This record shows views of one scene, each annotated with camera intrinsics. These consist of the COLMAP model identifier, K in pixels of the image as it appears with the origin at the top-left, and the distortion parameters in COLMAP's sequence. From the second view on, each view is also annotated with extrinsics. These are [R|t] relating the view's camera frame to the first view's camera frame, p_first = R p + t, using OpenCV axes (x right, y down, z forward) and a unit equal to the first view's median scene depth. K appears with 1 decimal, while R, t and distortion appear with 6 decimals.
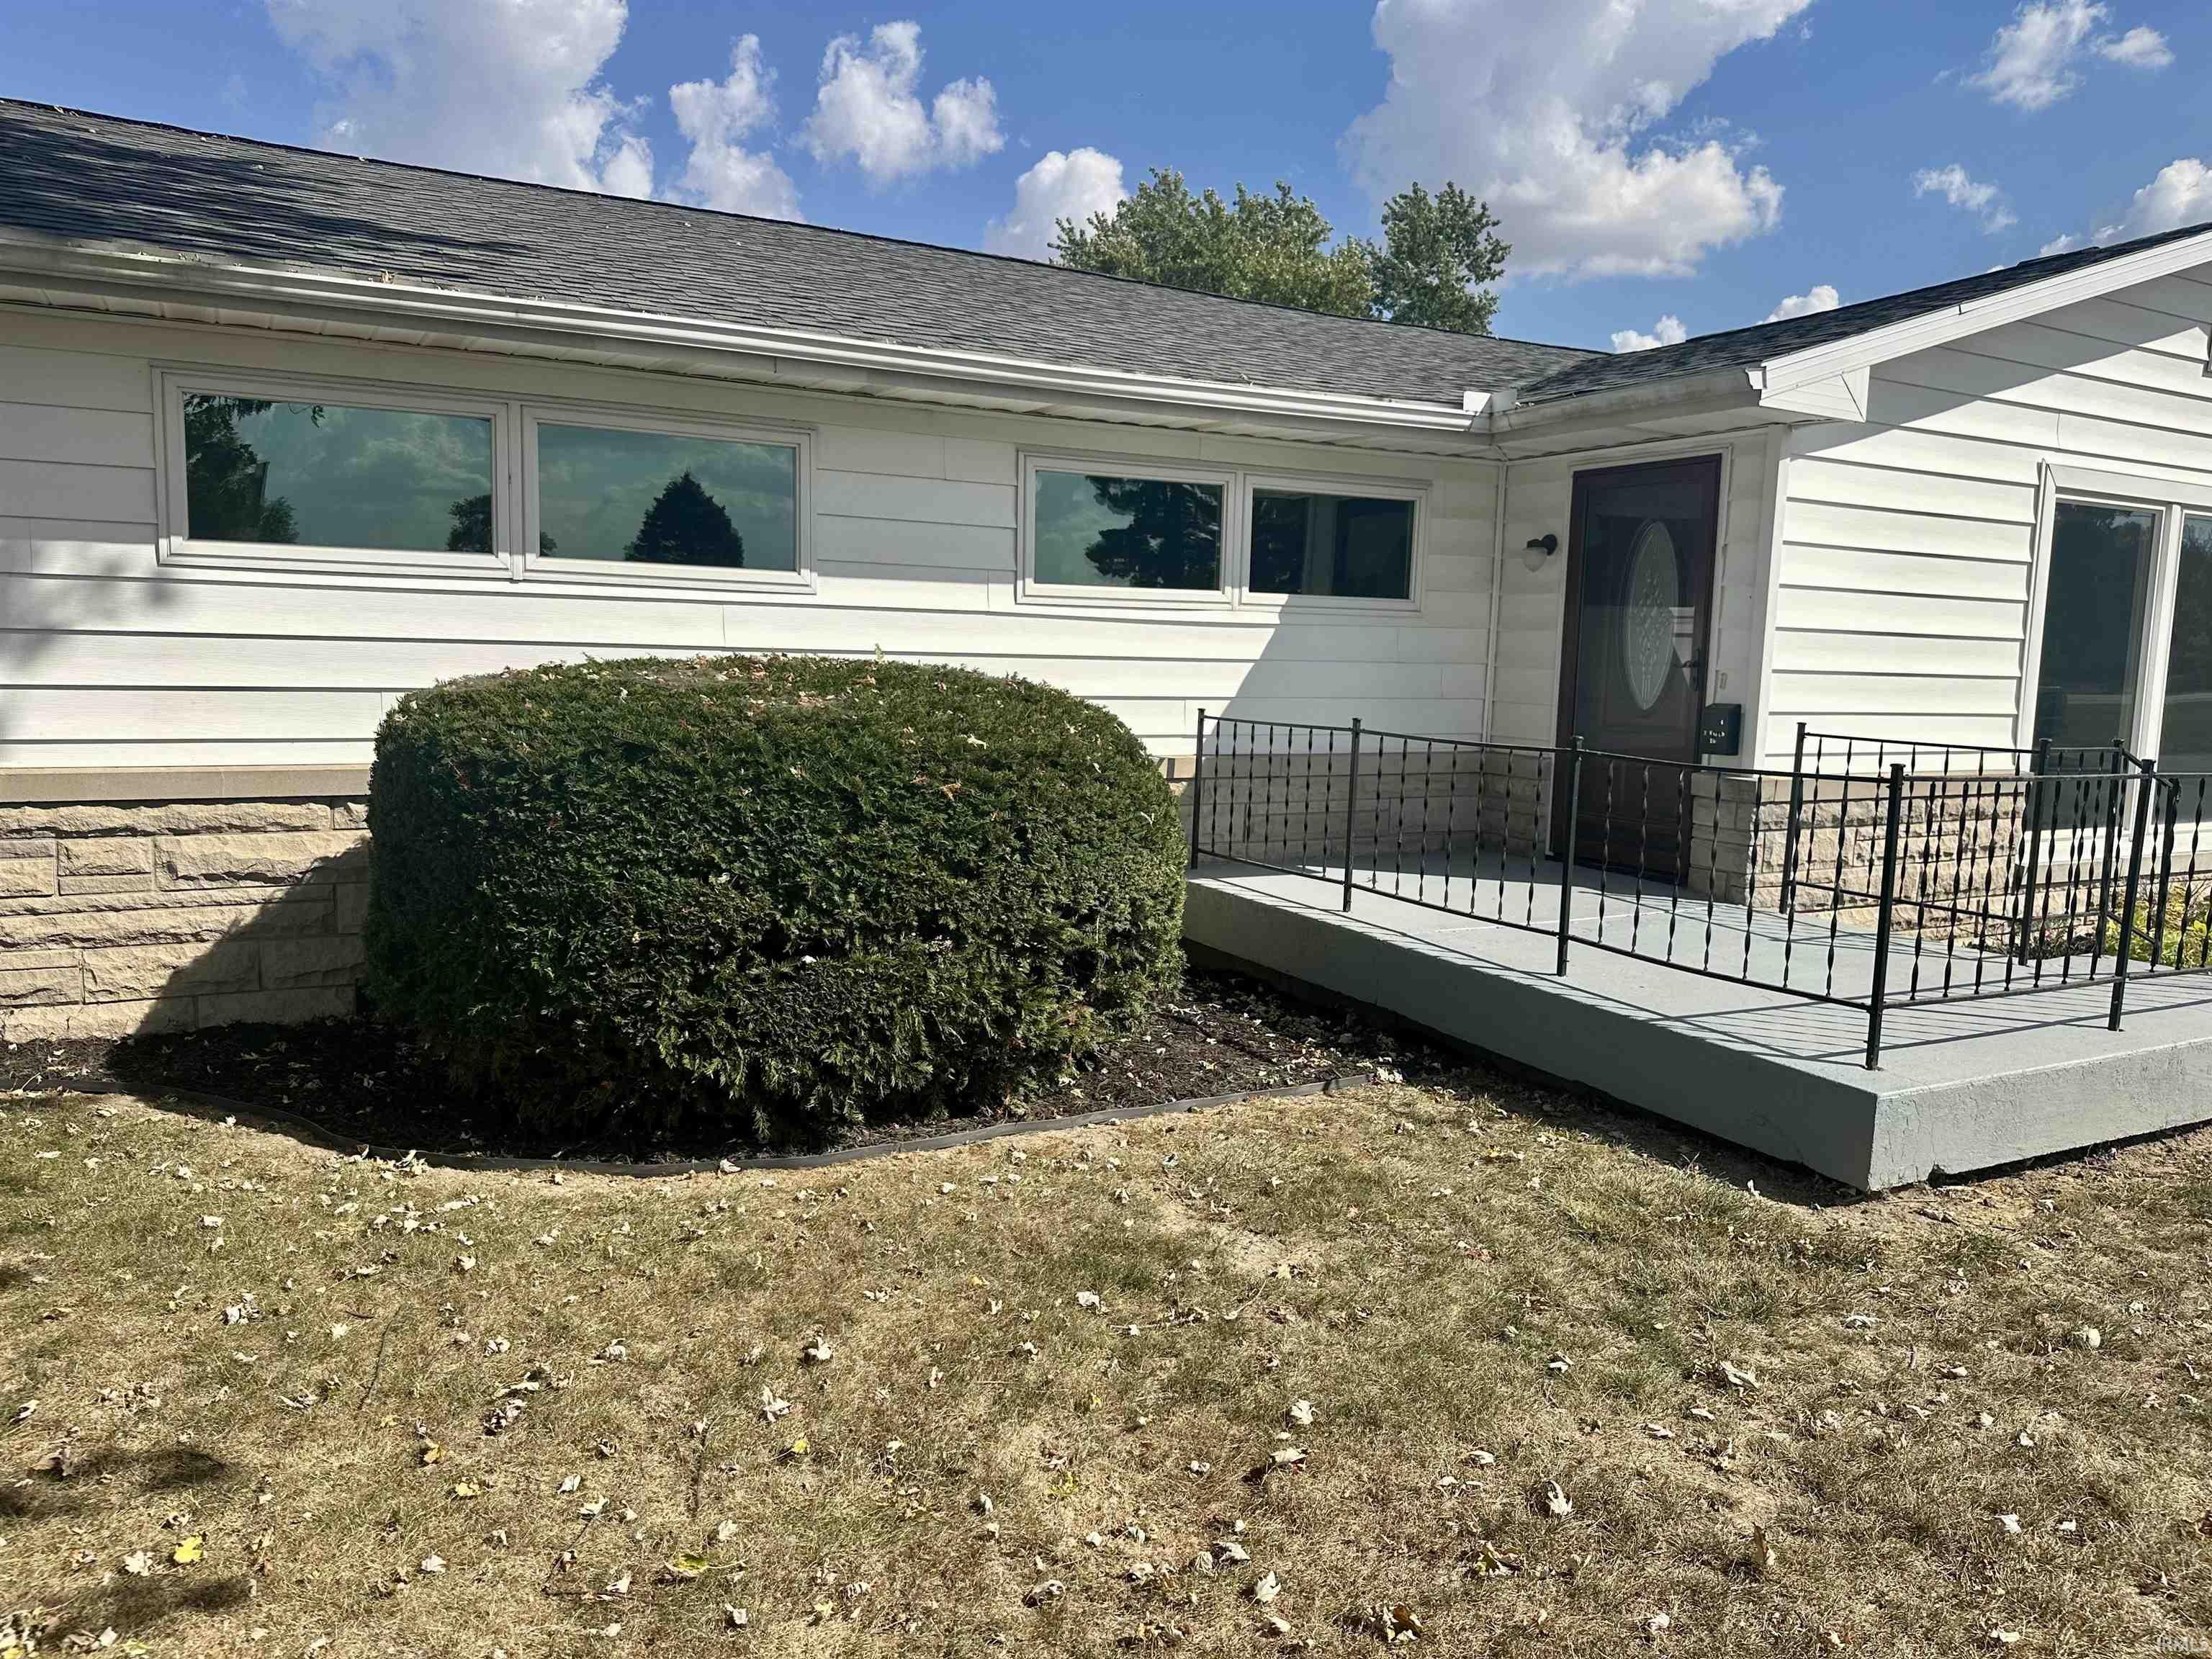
lens RADIAL K [[1543.9, 0, 1101.7], [0, 1543.9, 849.5], [0, 0, 1]] dist [0.055685, -0.068884]
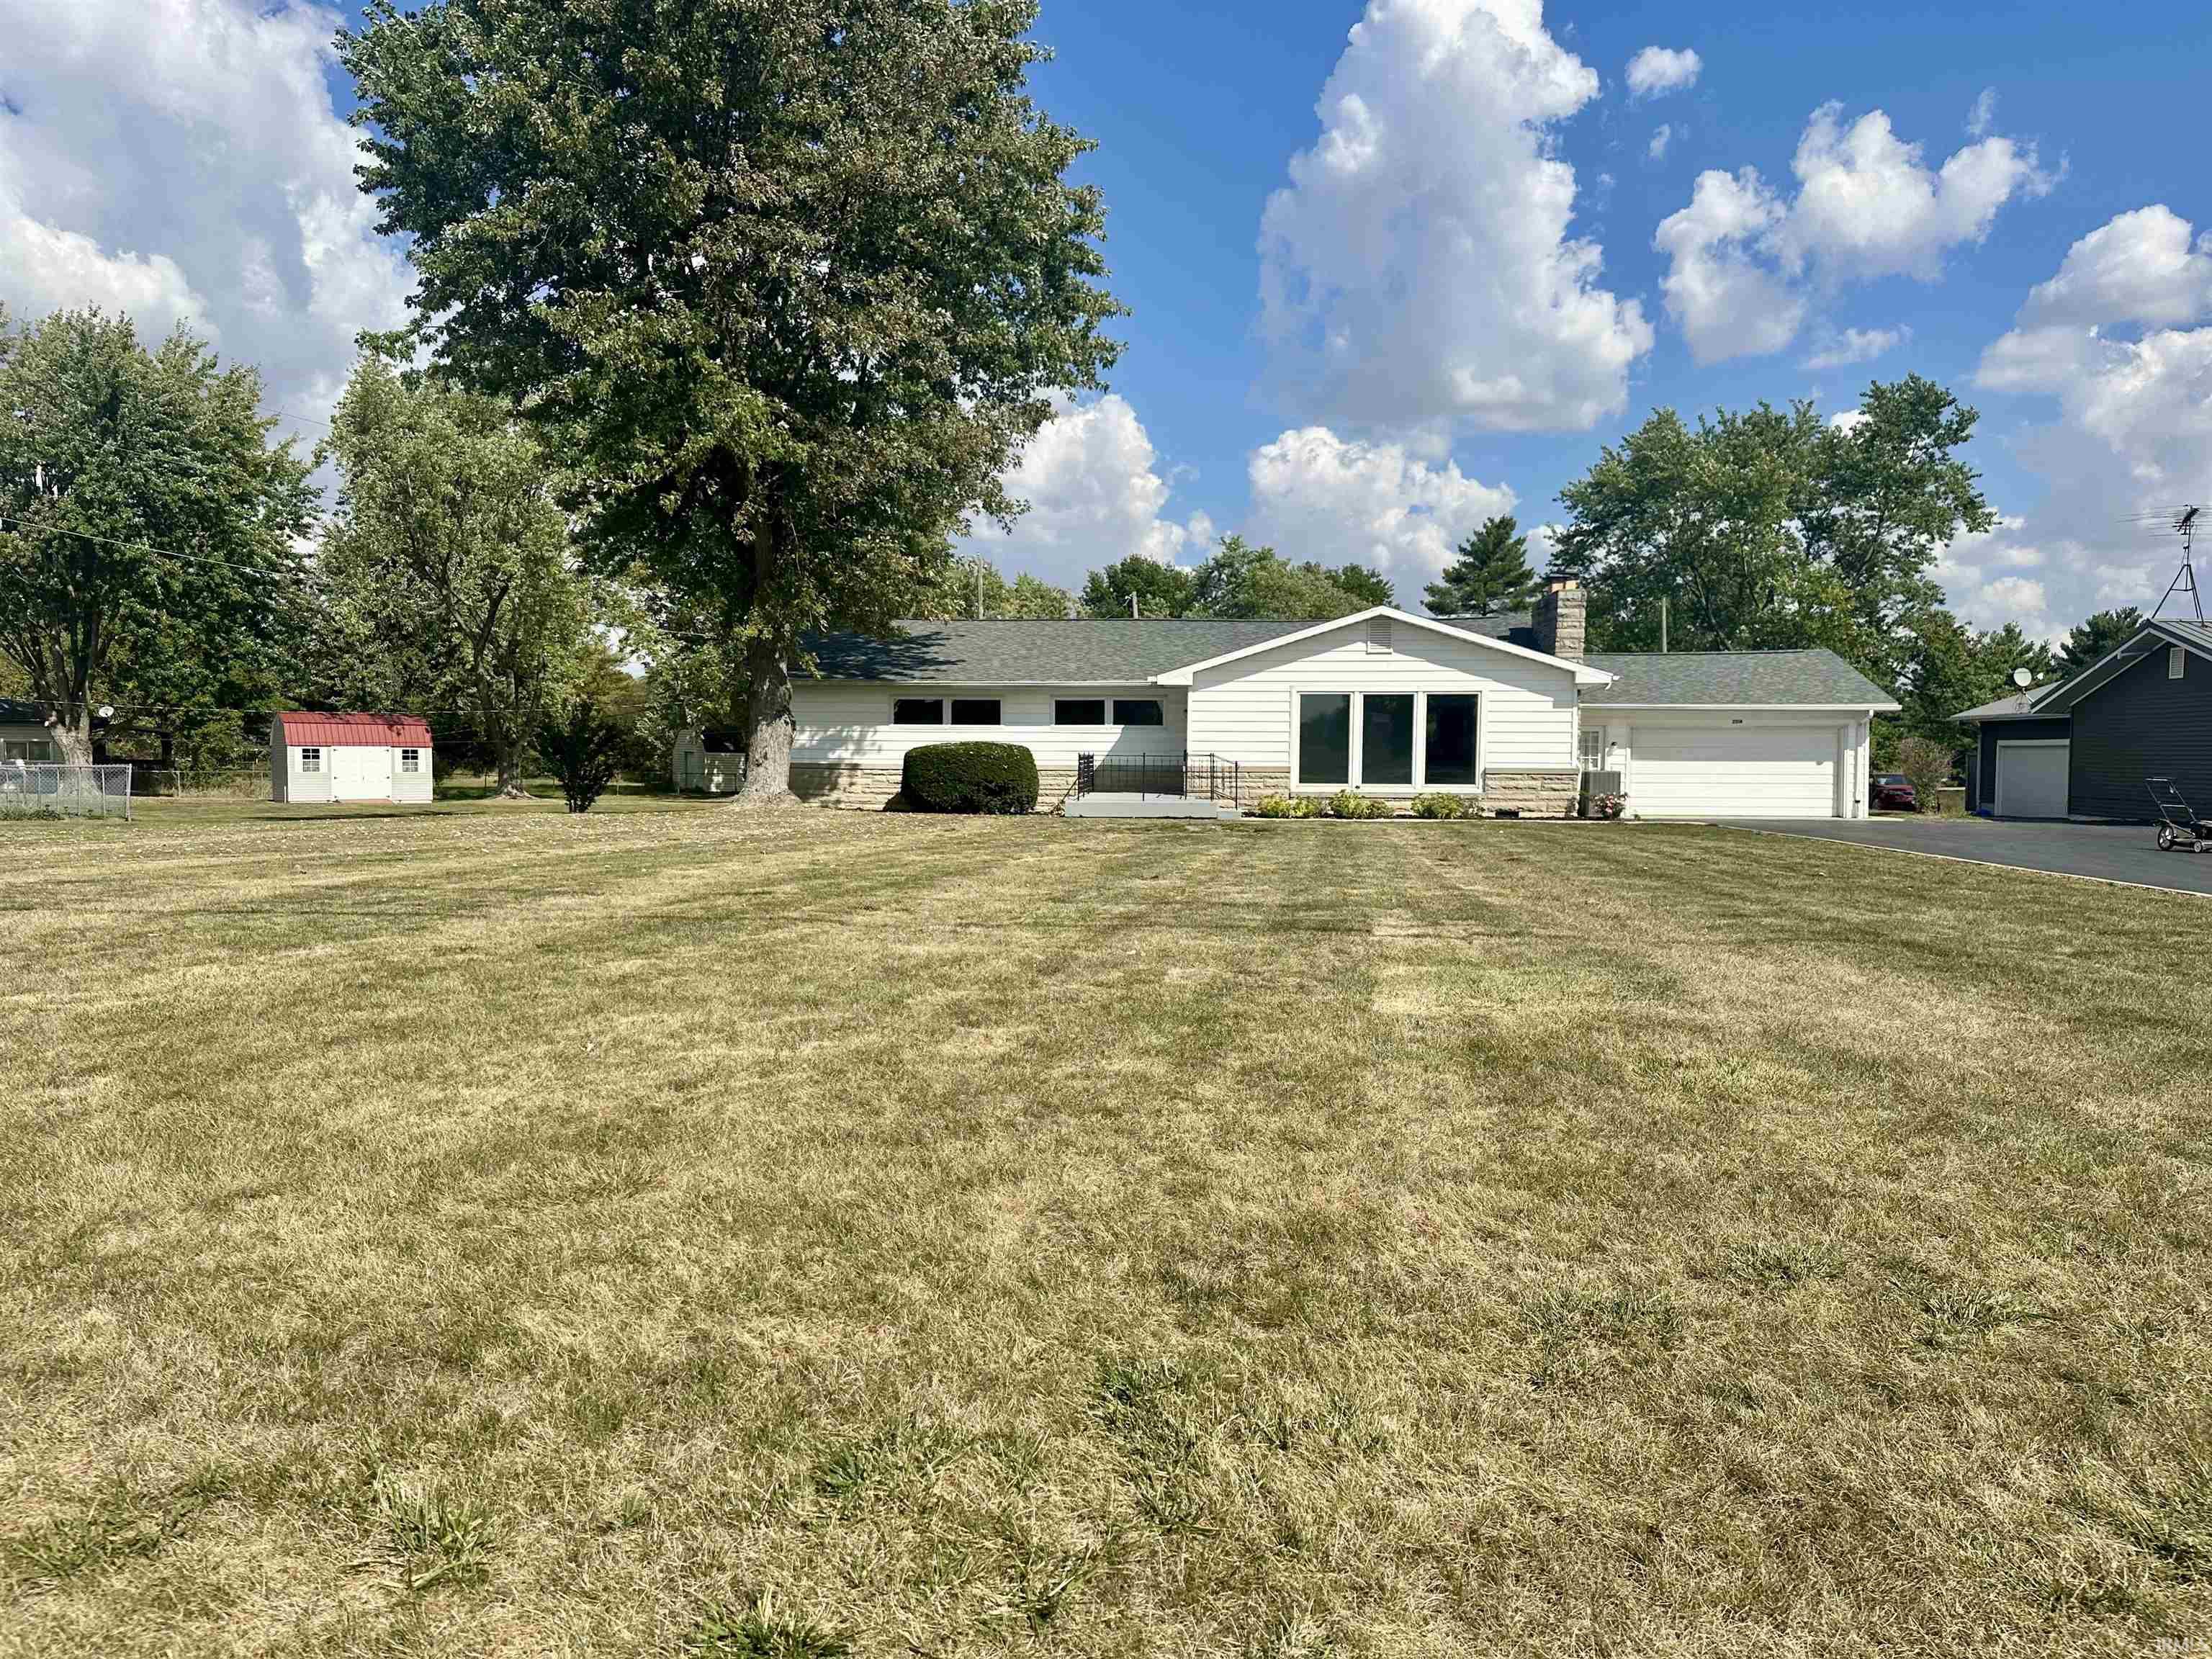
lens RADIAL K [[1543.9, 0, 1094.6], [0, 1543.9, 864.4], [0, 0, 1]] dist [0.055685, -0.068884]
pose [[0.804599, 0.026993, -0.593205, 2.412136], [-0.058761, 0.997683, -0.034302, 0.329627], [0.590904, 0.062457, 0.804321, -2.187532]]
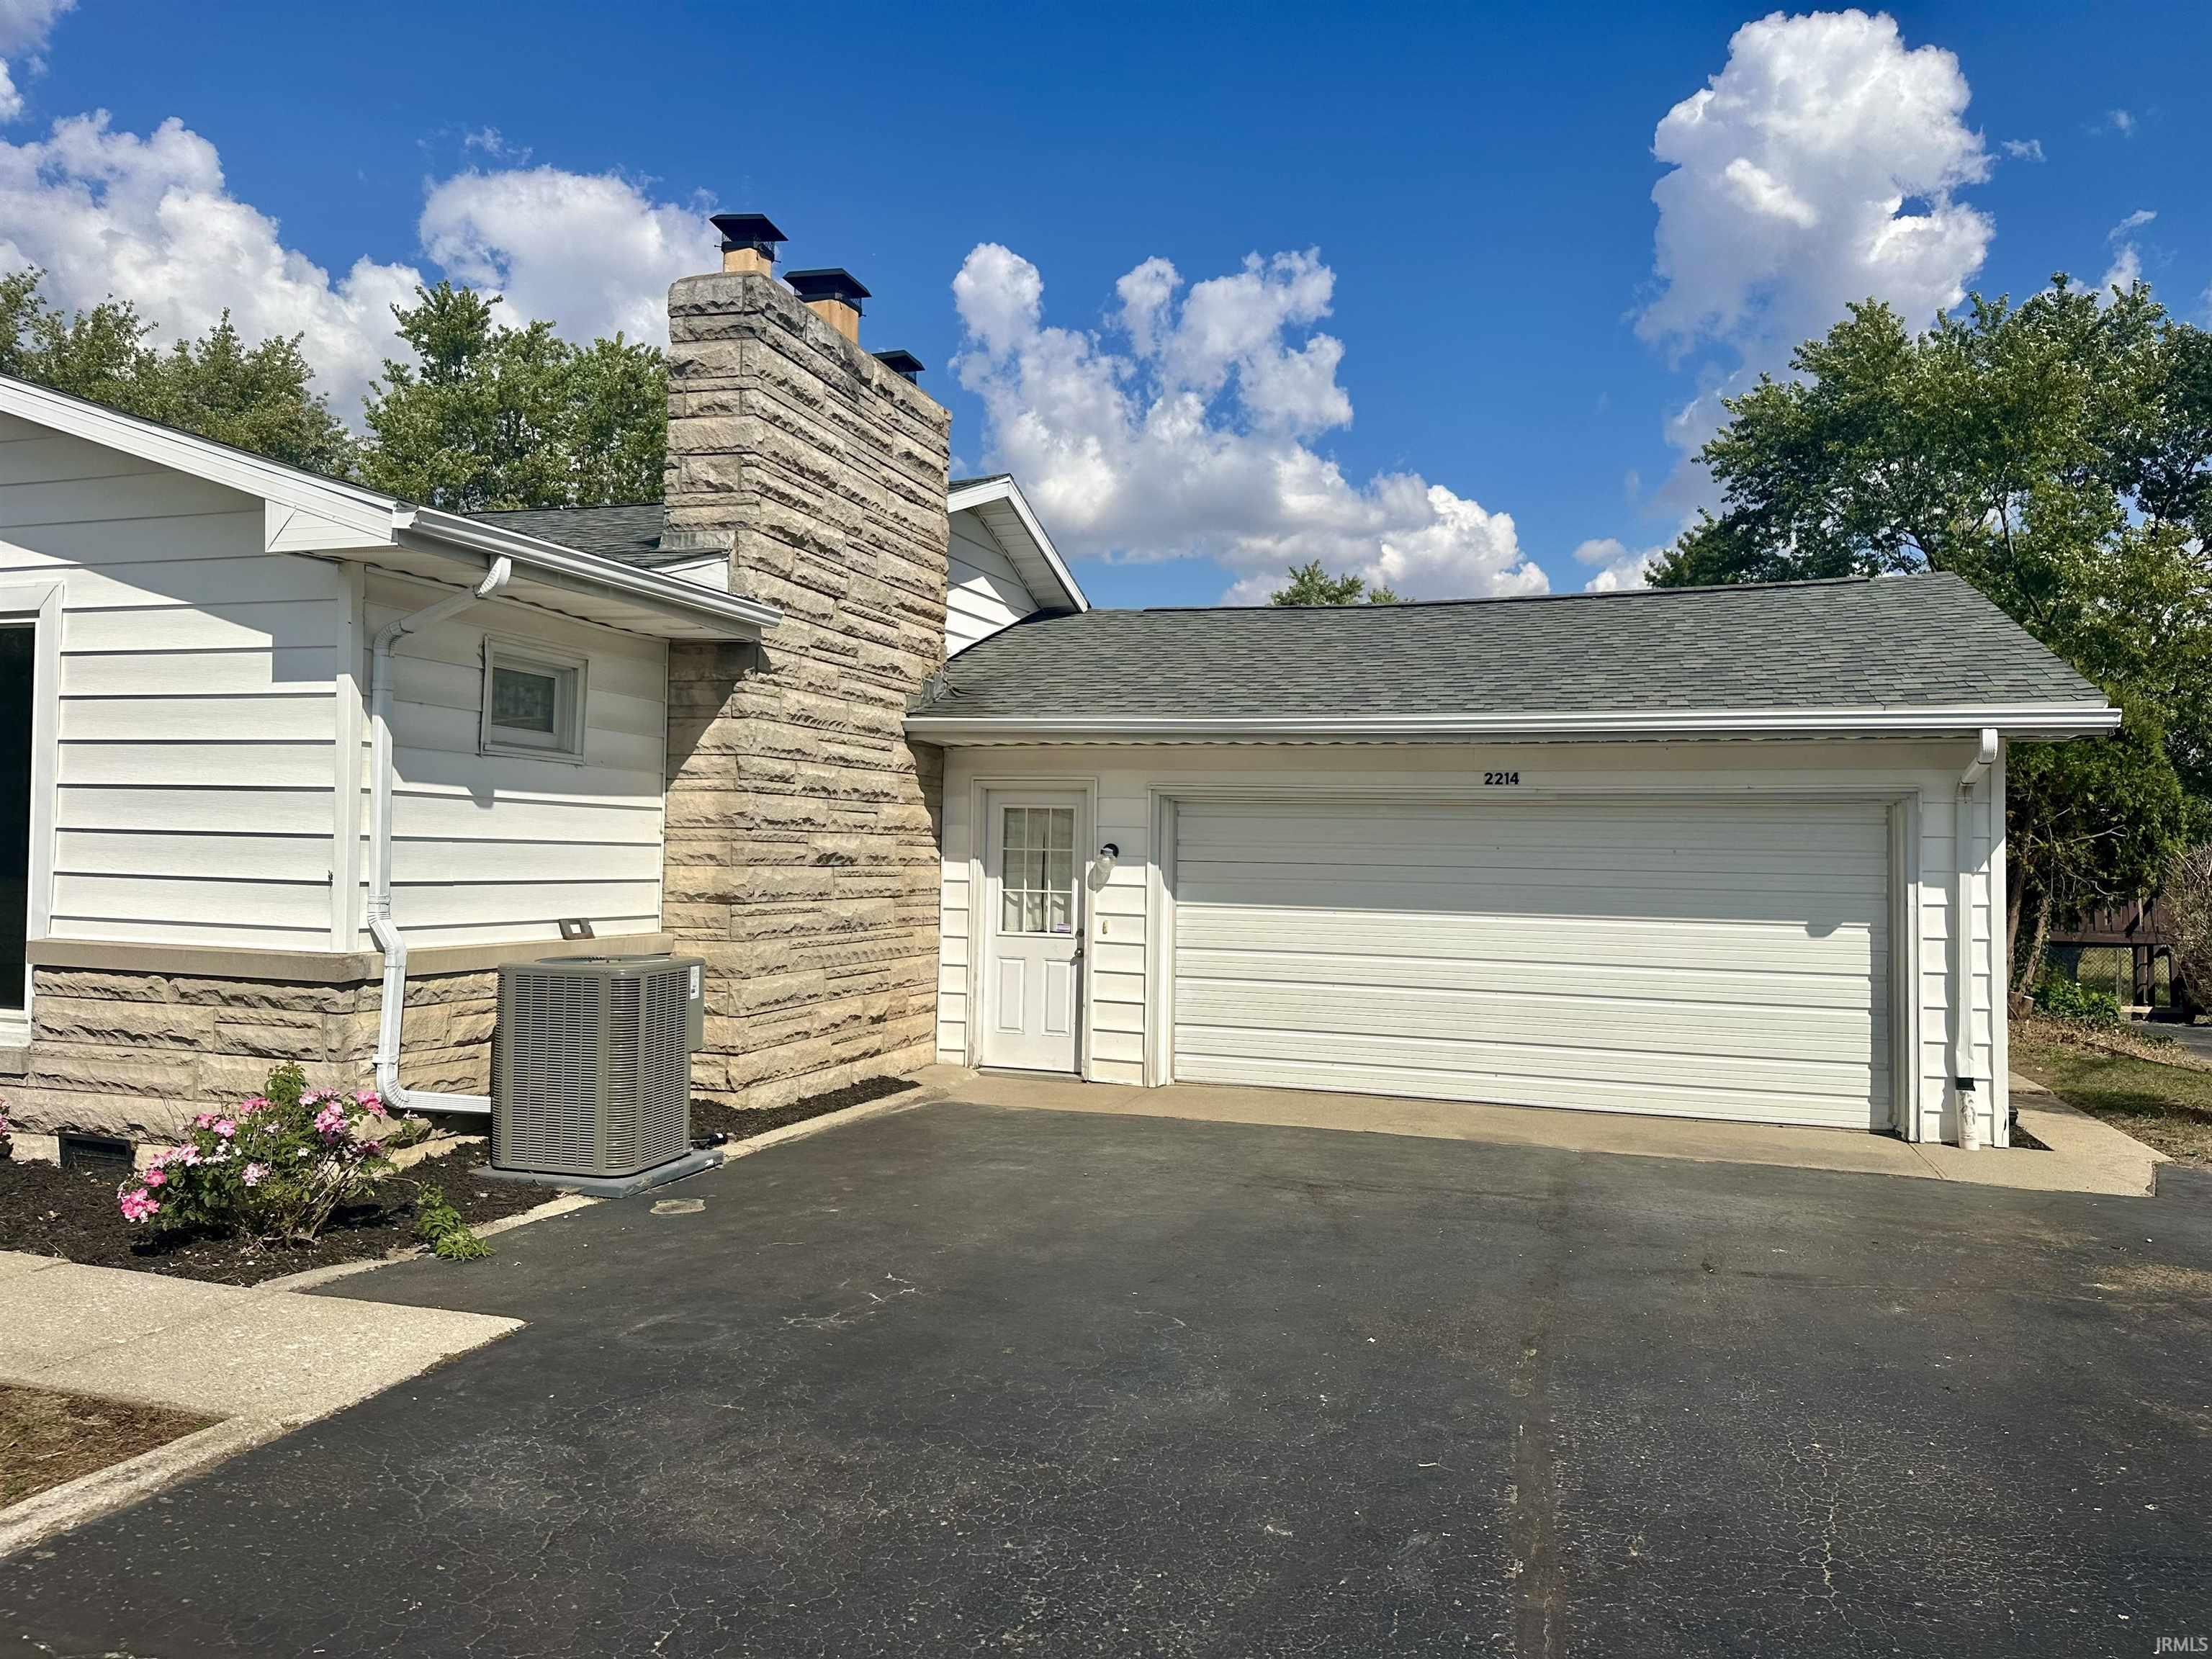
lens RADIAL K [[1543.9, 0, 1136.1], [0, 1543.9, 808.8], [0, 0, 1]] dist [0.055685, -0.068884]
pose [[0.665394, -0.030185, -0.745882, 2.012448], [-0.091482, 0.988353, -0.121608, -0.099747], [0.740866, 0.149152, 0.654883, 1.158936]]
